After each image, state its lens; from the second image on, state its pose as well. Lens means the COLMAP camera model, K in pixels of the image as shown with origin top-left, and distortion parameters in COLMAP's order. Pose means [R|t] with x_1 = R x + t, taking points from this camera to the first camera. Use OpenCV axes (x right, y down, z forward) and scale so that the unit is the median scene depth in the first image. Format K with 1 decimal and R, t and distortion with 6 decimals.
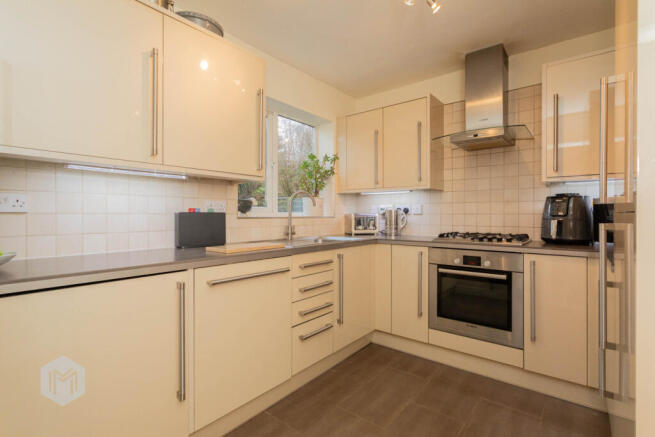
lens RADIAL K [[310.6, 0, 327.5], [0, 310.6, 218.5], [0, 0, 1]] dist [-0.003092, -0.000187]
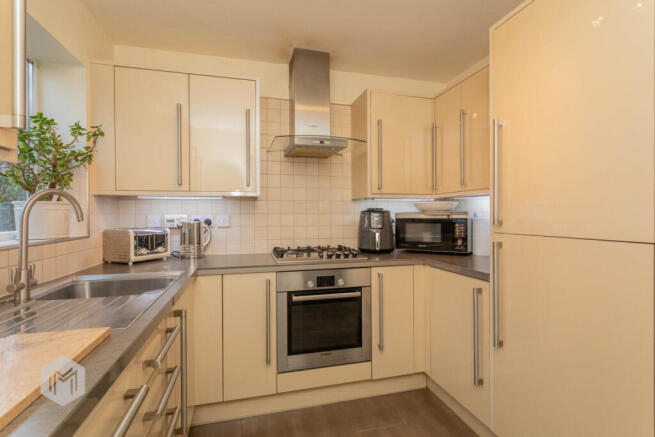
lens RADIAL K [[310.6, 0, 327.5], [0, 310.6, 218.5], [0, 0, 1]] dist [-0.003092, -0.000187]
pose [[0.592974, -0.009788, 0.805162, -0.221466], [0.013333, 0.999908, 0.002336, -0.041744], [-0.805111, 0.009350, 0.593050, 0.403401]]
